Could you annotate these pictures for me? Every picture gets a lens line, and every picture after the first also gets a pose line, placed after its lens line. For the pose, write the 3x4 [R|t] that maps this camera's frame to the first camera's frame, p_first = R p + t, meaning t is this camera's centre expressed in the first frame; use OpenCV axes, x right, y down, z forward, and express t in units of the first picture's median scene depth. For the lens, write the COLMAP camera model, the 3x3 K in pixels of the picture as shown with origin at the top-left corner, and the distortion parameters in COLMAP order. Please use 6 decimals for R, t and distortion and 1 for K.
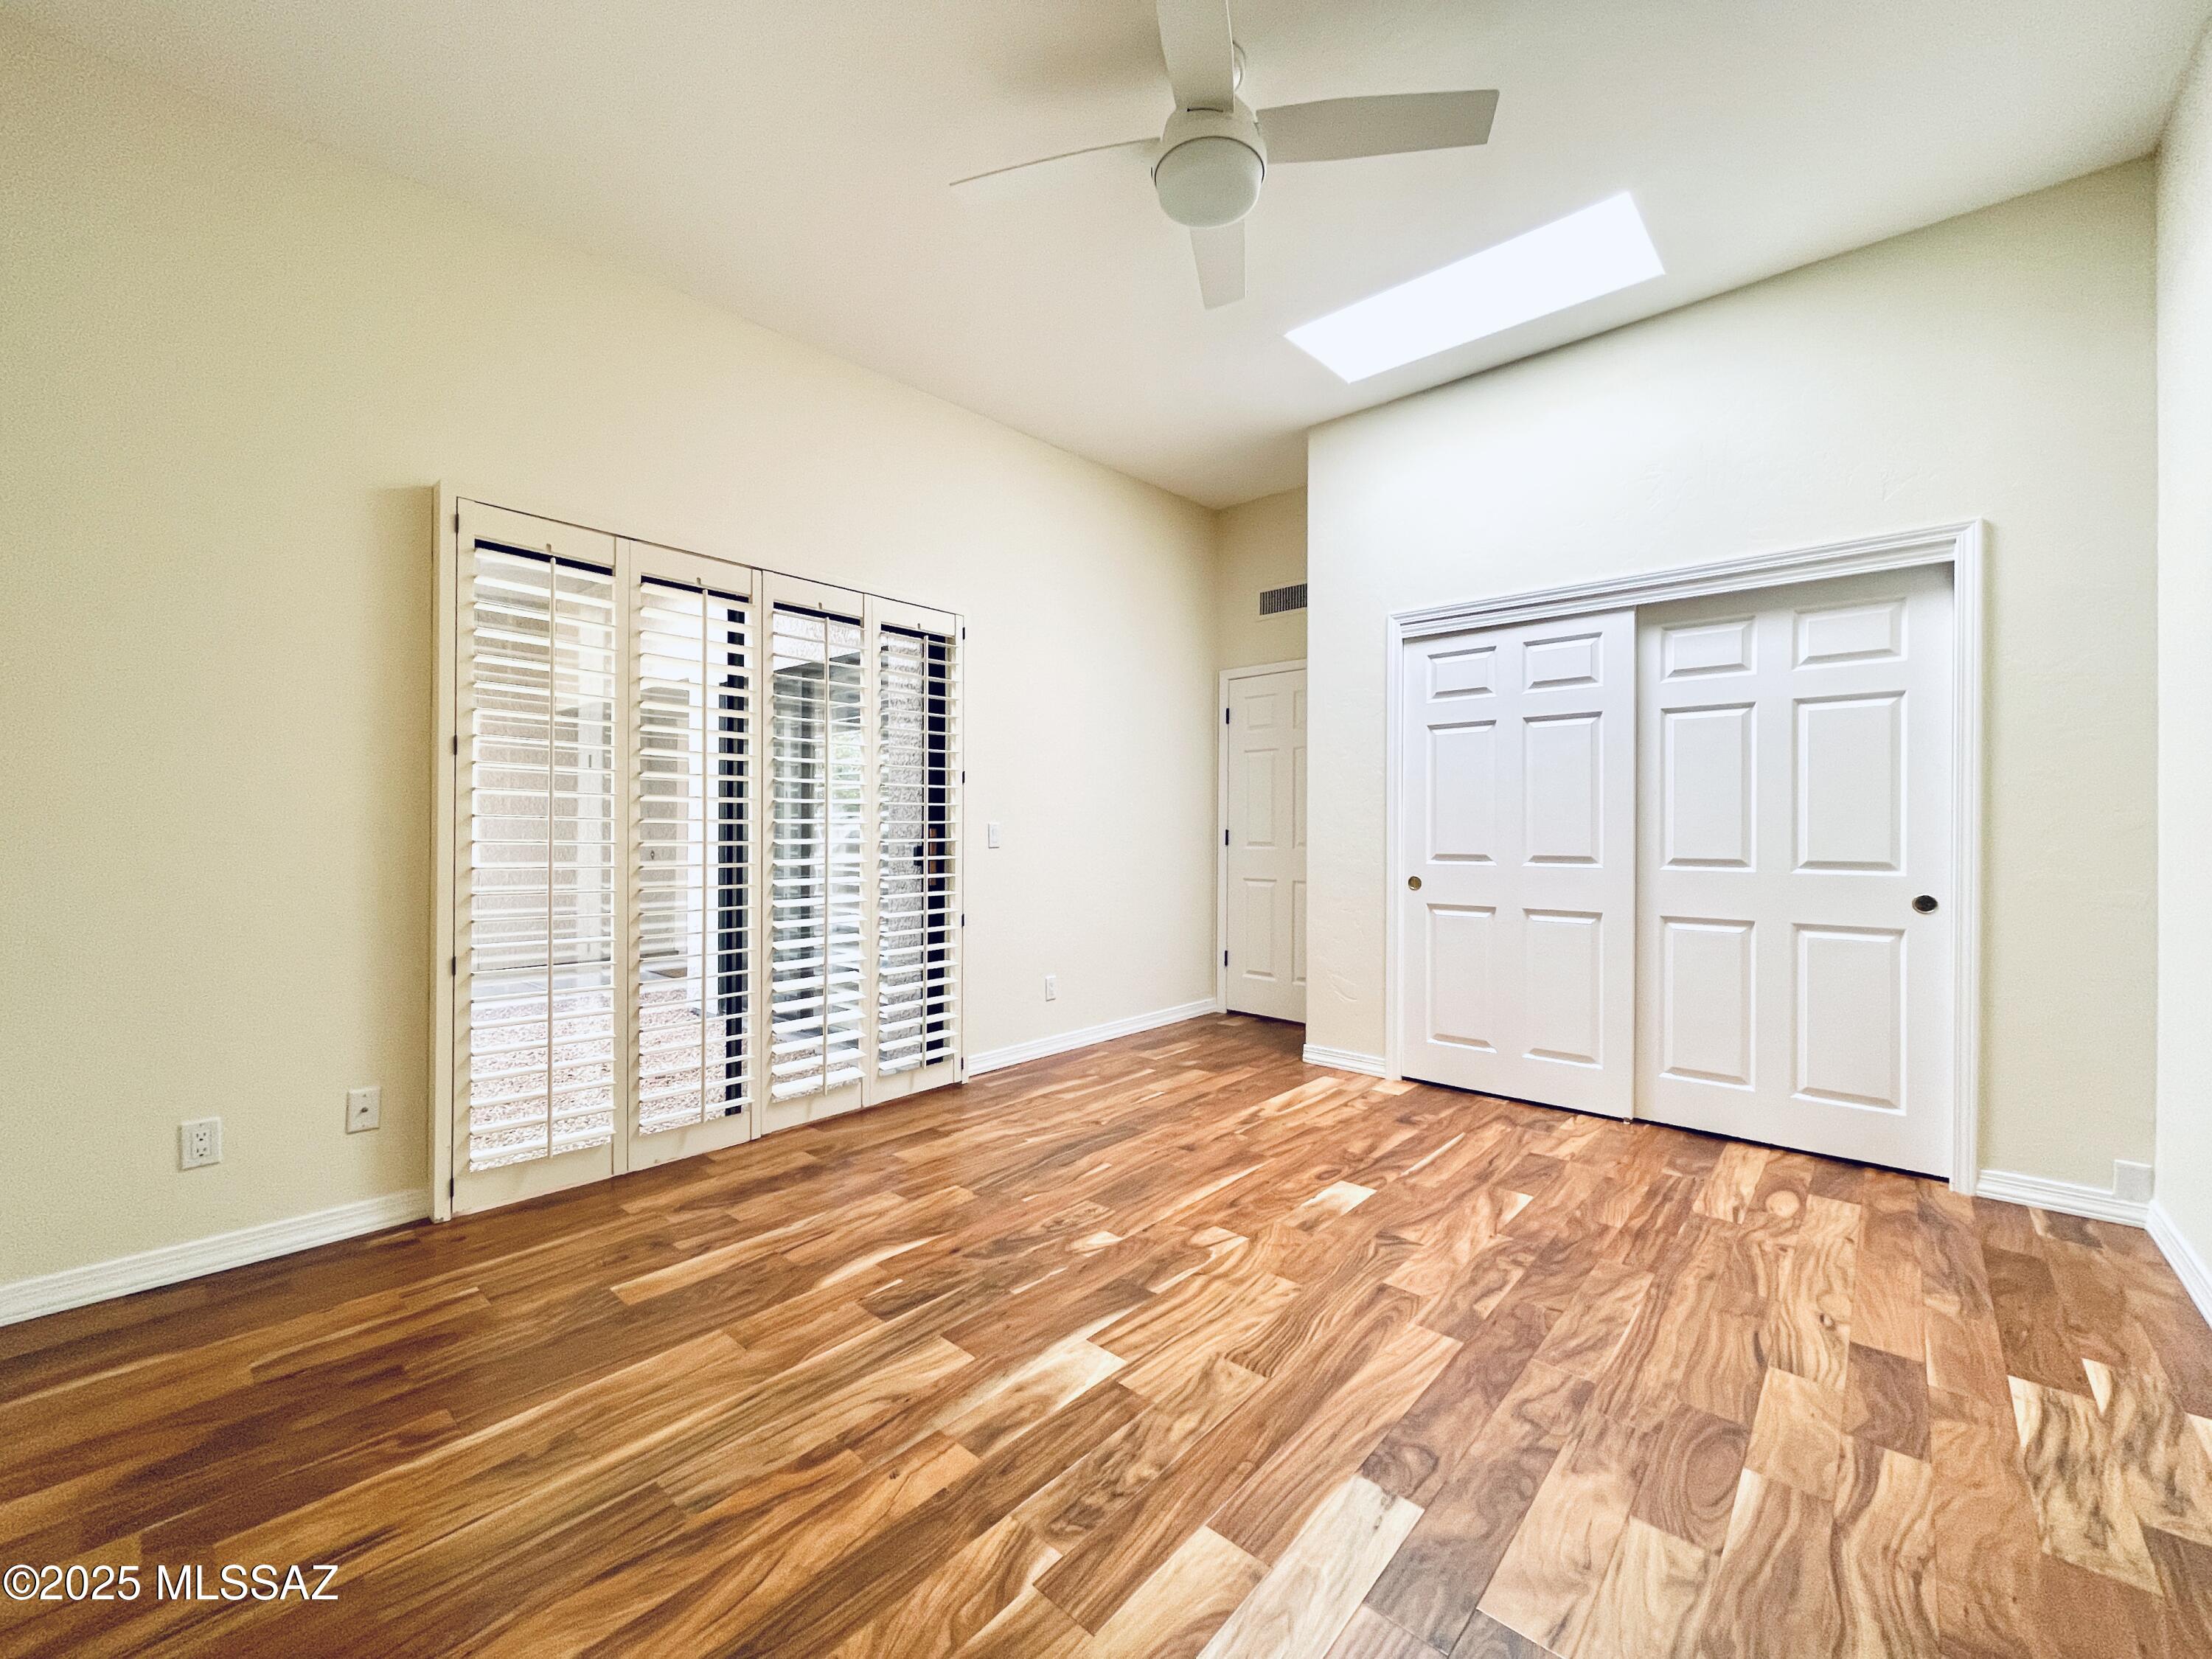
lens RADIAL K [[895.7, 0, 1105.4], [0, 895.7, 829.4], [0, 0, 1]] dist [0.003447, 0.000232]
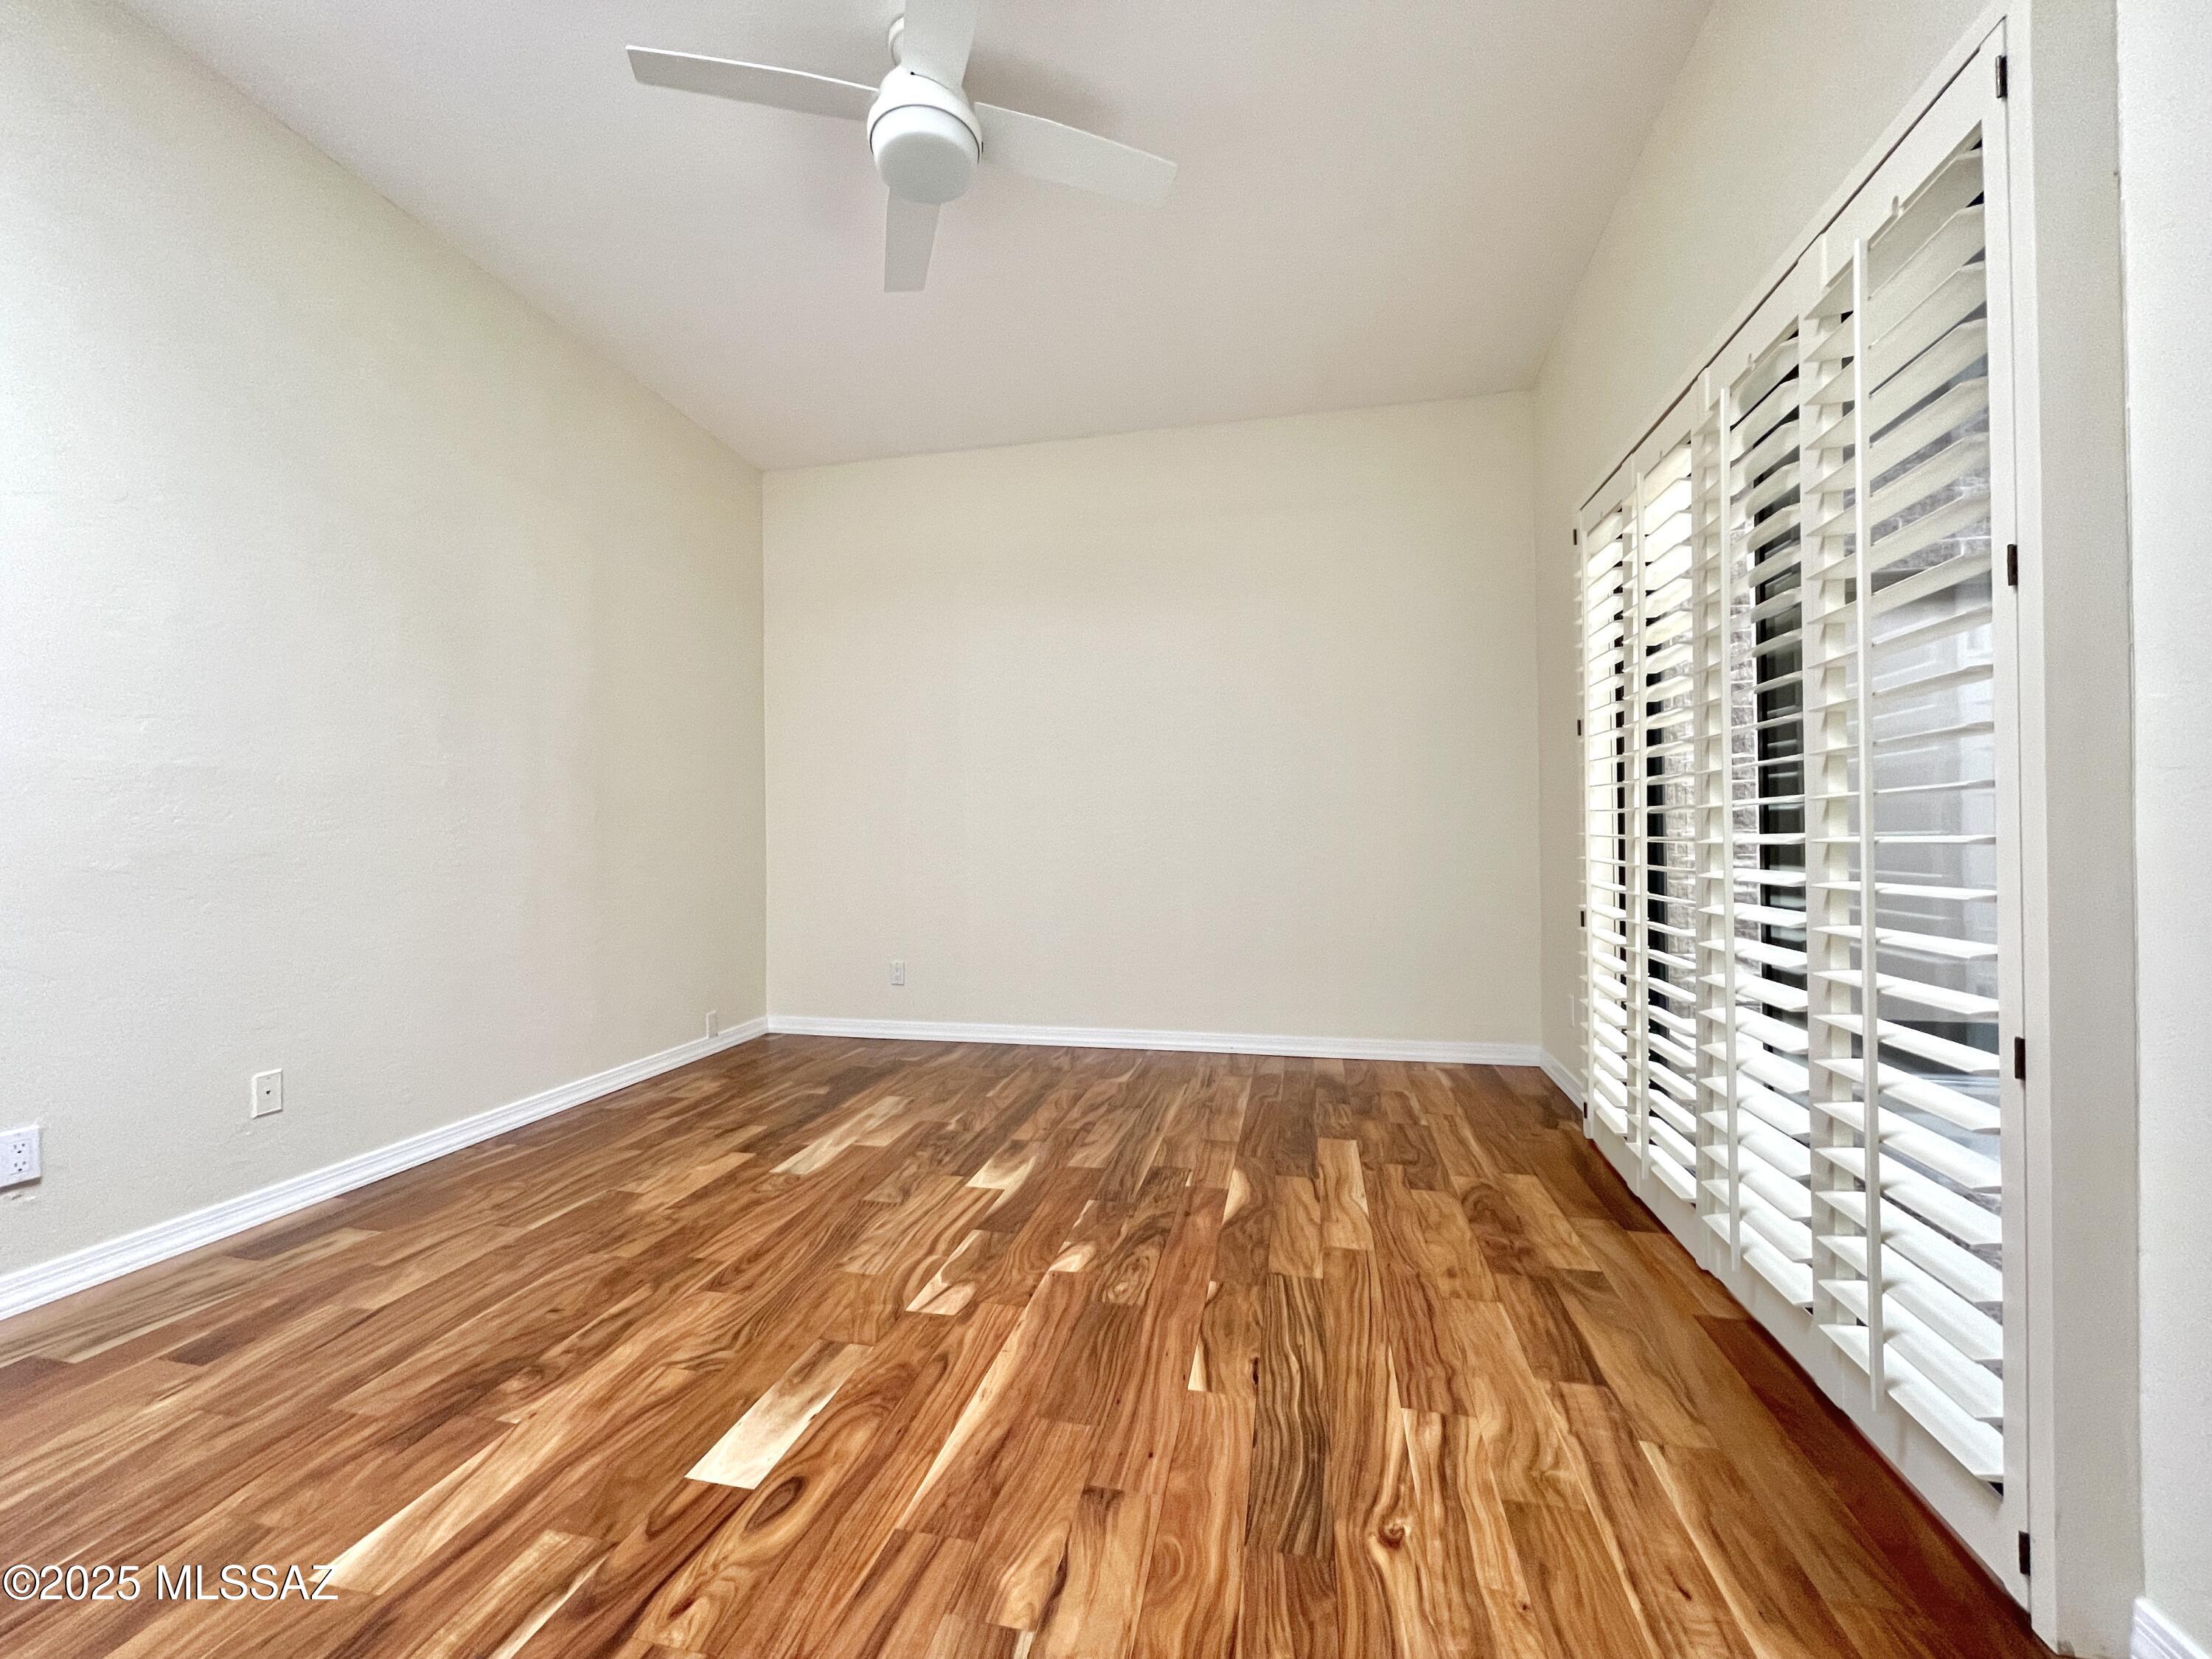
lens RADIAL K [[895.7, 0, 1105.5], [0, 895.7, 831.4], [0, 0, 1]] dist [0.003447, 0.000232]
pose [[-0.874008, 0.002778, -0.485904, 0.404143], [0.004018, 0.999991, -0.001511, 0.041880], [0.485895, -0.003273, -0.874011, 1.853246]]
